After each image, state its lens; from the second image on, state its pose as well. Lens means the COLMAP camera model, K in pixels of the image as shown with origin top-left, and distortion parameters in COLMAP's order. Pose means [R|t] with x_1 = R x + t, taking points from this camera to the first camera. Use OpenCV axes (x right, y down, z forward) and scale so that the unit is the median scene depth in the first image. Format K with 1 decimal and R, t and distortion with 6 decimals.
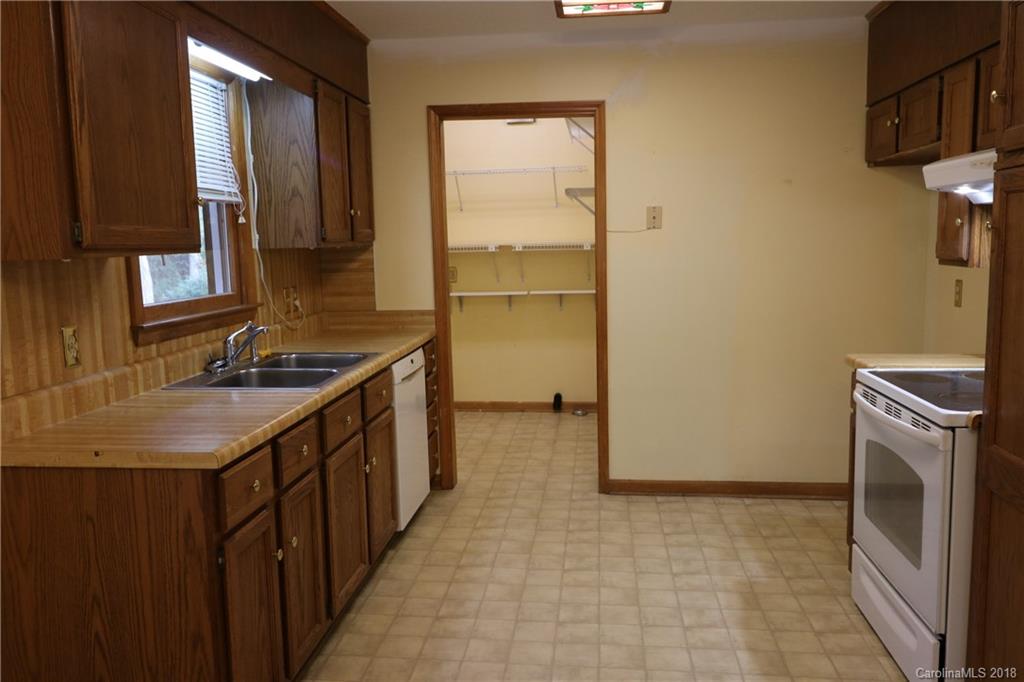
lens RADIAL K [[790.6, 0, 498.2], [0, 790.6, 335.4], [0, 0, 1]] dist [0.007192, -0.007887]
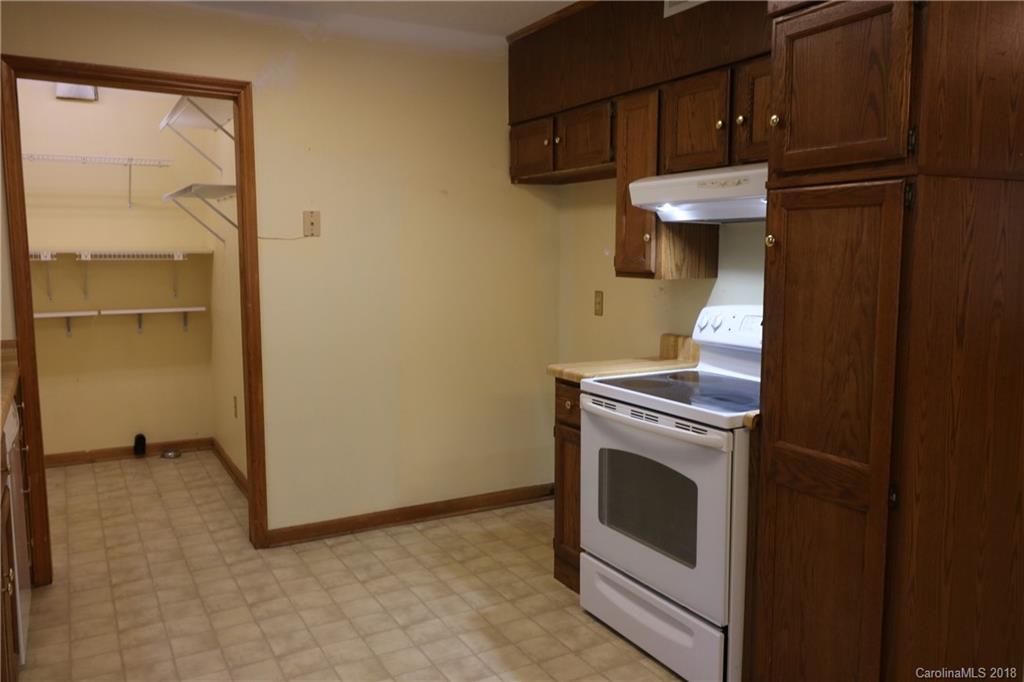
lens RADIAL K [[790.6, 0, 498.2], [0, 790.6, 335.4], [0, 0, 1]] dist [0.007192, -0.007887]
pose [[0.806731, -0.041677, 0.589447, -0.166087], [0.052820, 0.998603, -0.001685, -0.013142], [-0.588553, 0.032494, 0.807805, 0.180383]]
